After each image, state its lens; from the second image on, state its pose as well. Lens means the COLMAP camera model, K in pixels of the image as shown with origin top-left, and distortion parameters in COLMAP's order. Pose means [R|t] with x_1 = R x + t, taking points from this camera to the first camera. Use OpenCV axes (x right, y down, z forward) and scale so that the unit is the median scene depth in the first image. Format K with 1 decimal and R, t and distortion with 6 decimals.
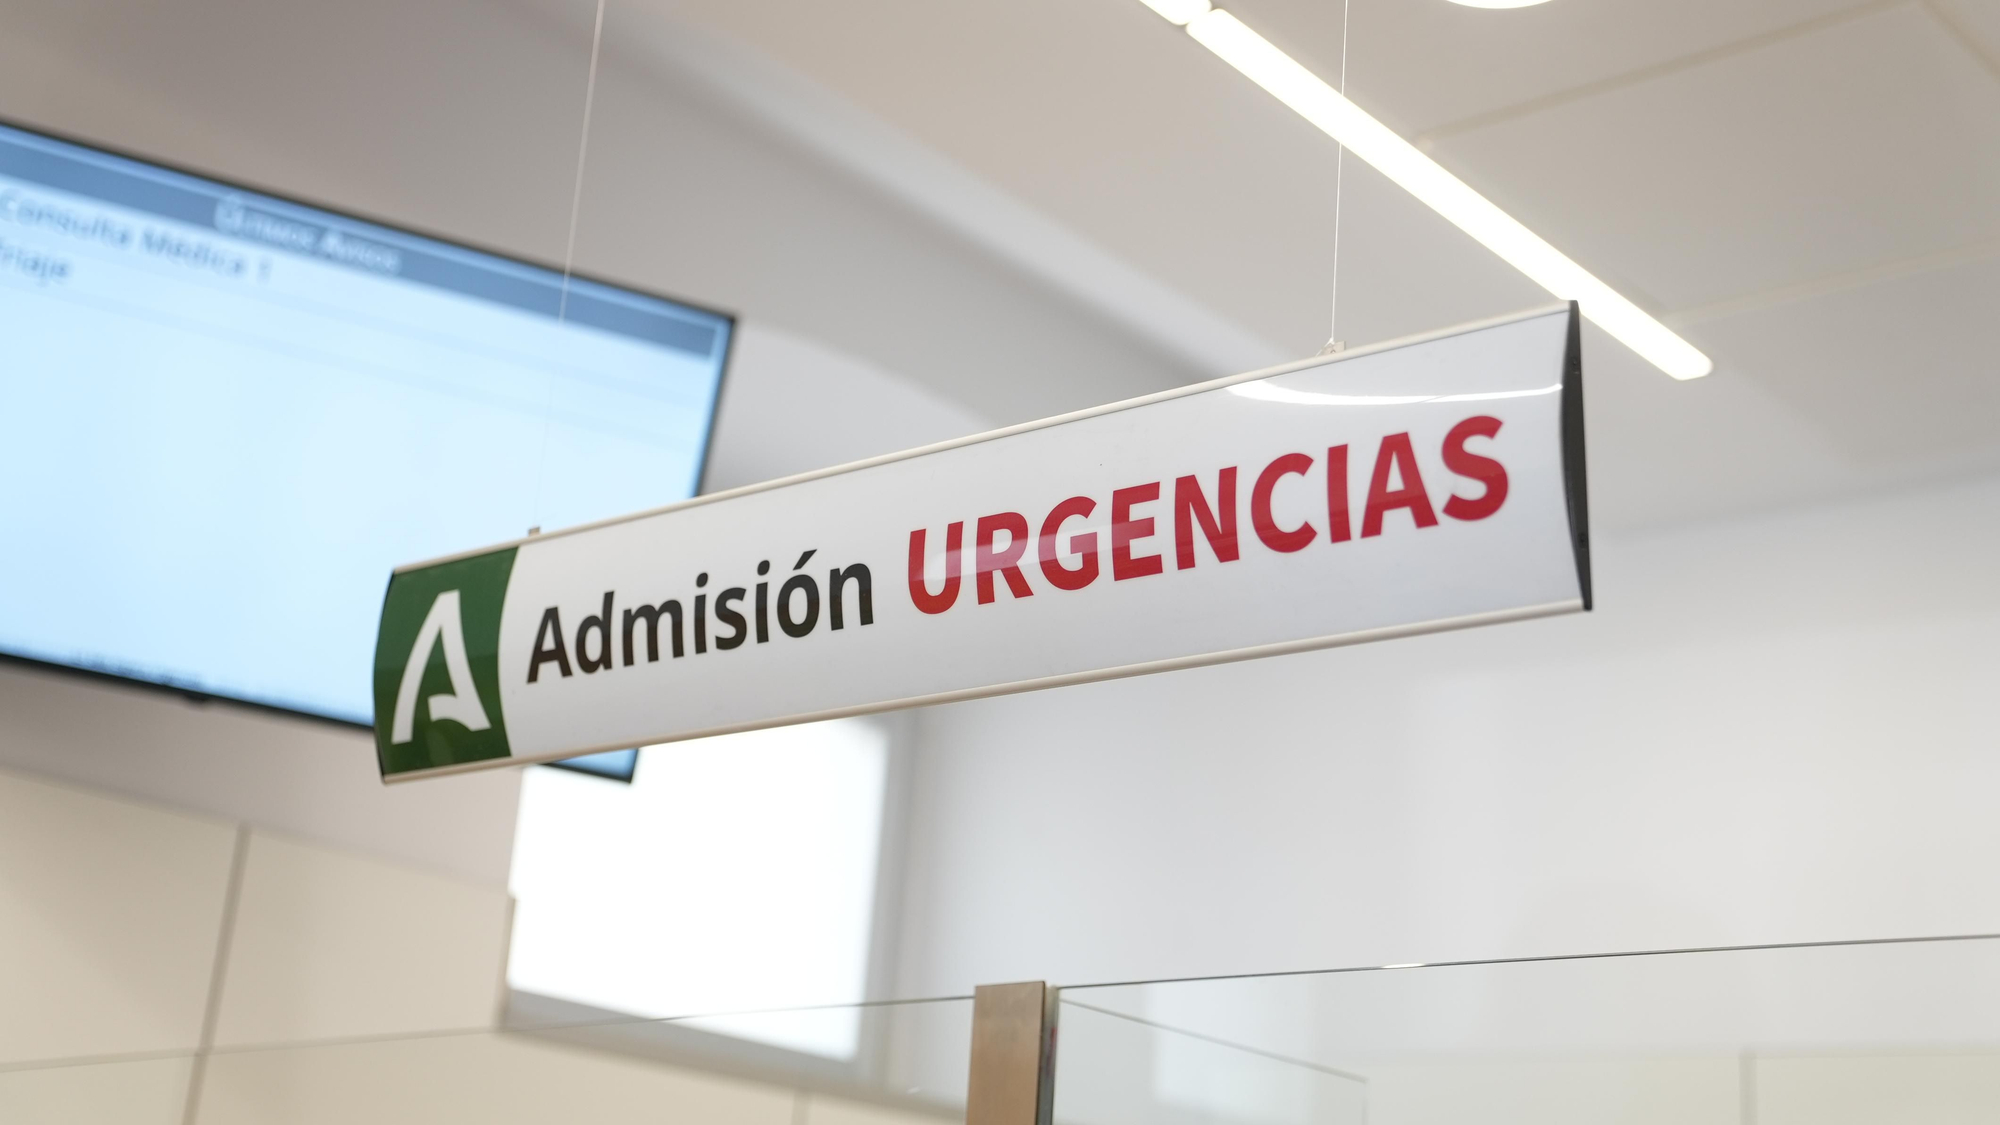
lens RADIAL K [[2755.1, 0, 1005.8], [0, 2755.1, 569.2], [0, 0, 1]] dist [0.174464, 0.000000]
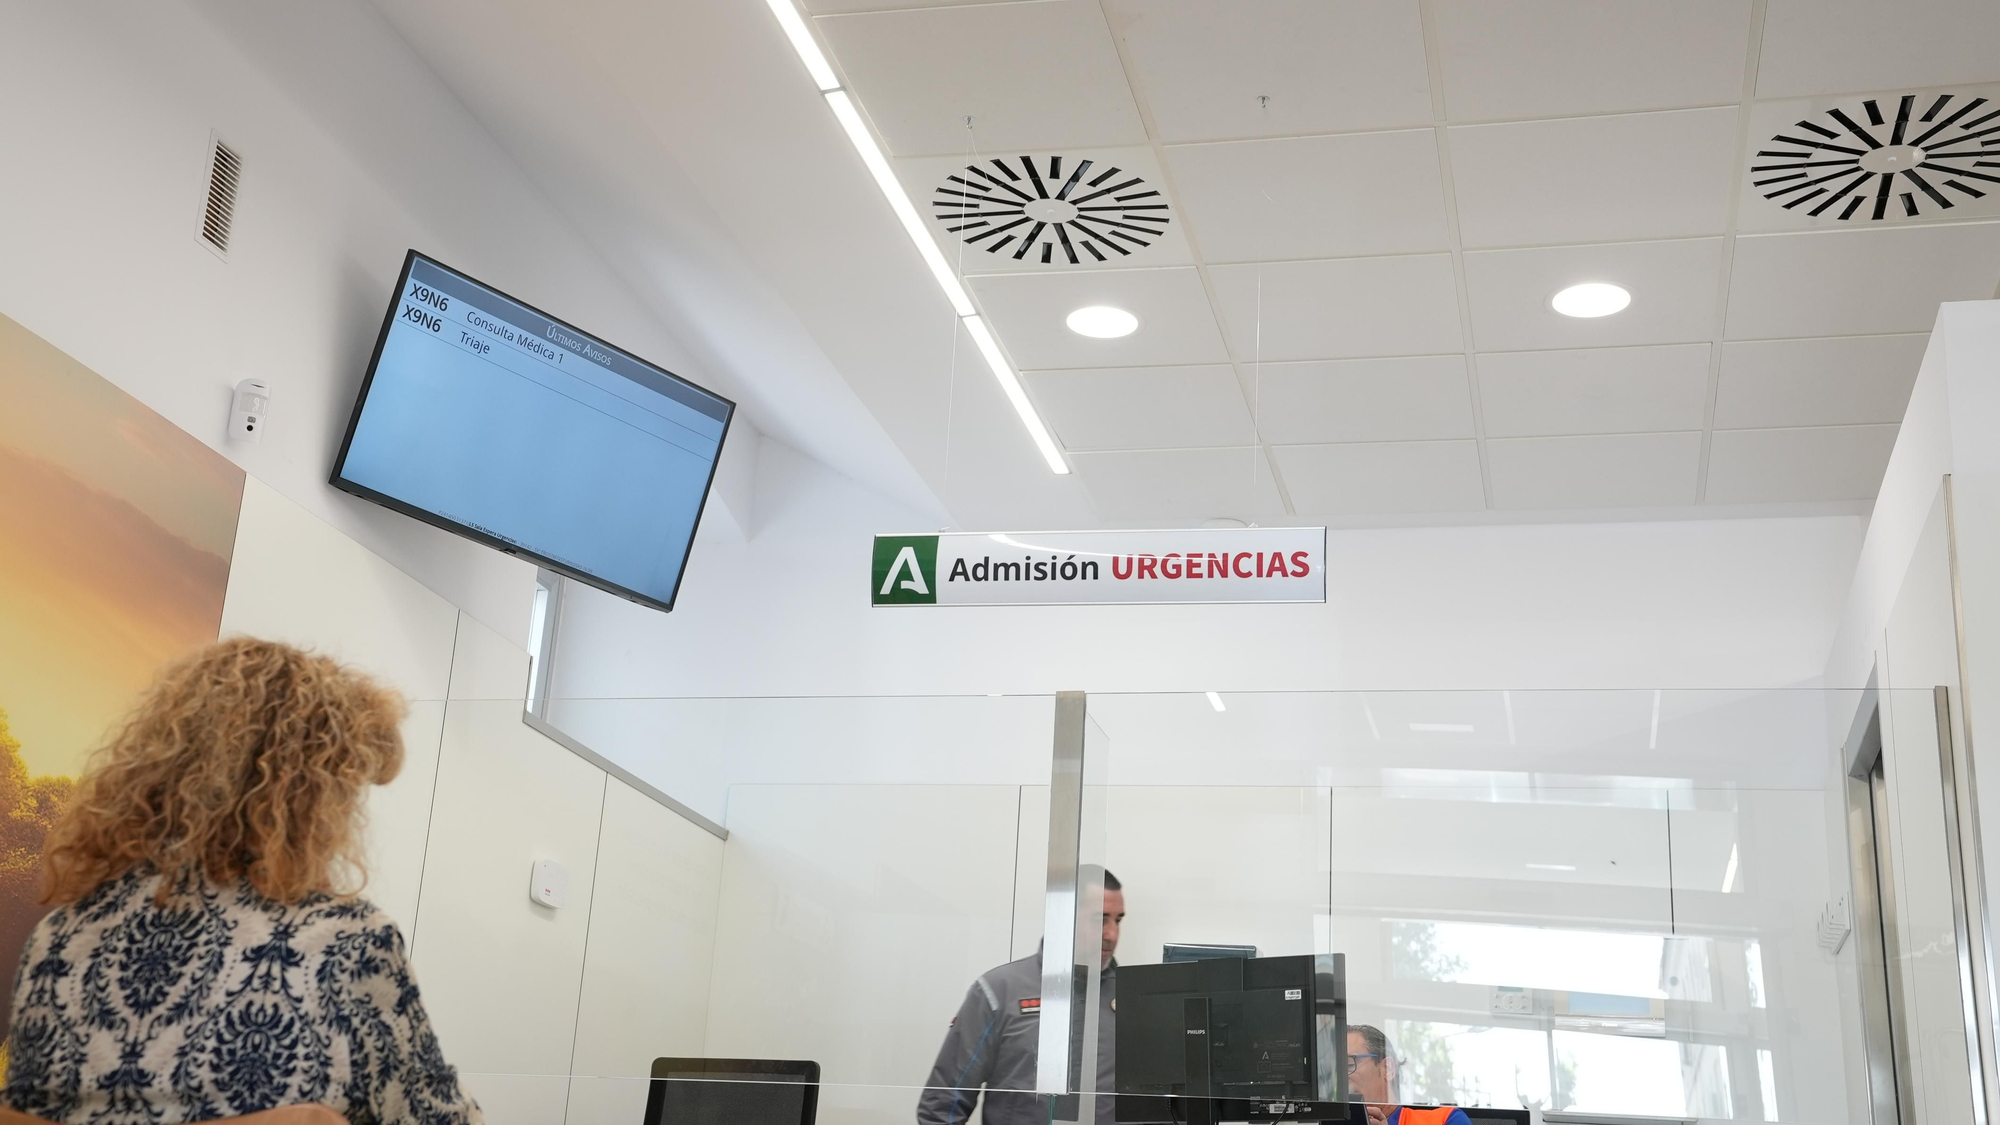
lens RADIAL K [[2484.9, 0, 1002.6], [0, 2484.9, 566.5], [0, 0, 1]] dist [0.039598, 0.000000]
pose [[0.884545, 0.114943, 0.452072, -1.454248], [-0.128928, 0.991654, 0.000129, 0.017197], [-0.448284, -0.058399, 0.891982, -1.599773]]
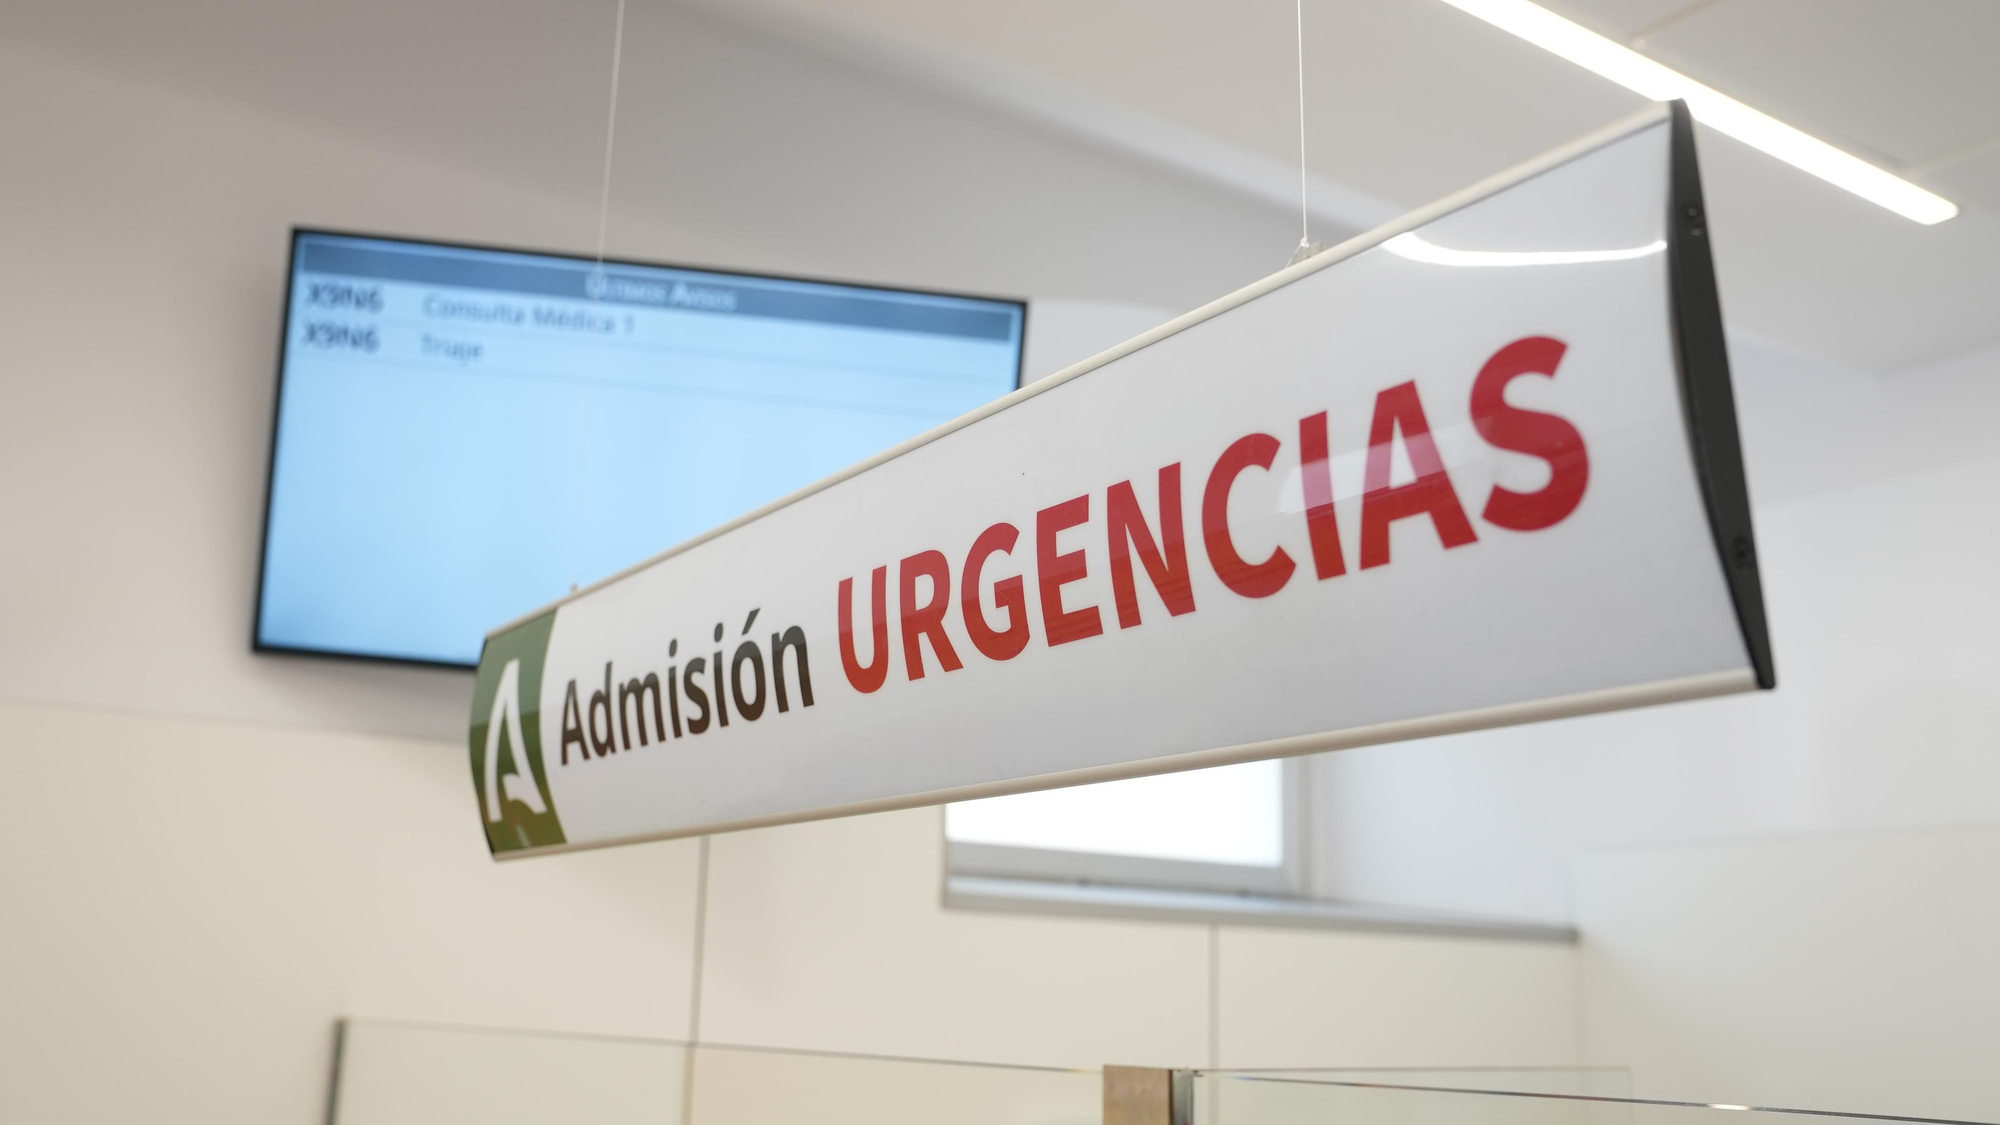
lens RADIAL K [[1819.2, 0, 1001.5], [0, 1819.2, 548.6], [0, 0, 1]] dist [-0.030862, 0.000000]
pose [[0.961983, -0.116403, -0.247063, 0.122115], [0.128493, 0.991150, 0.033331, -0.031008], [0.240996, -0.063810, 0.968426, 0.493400]]
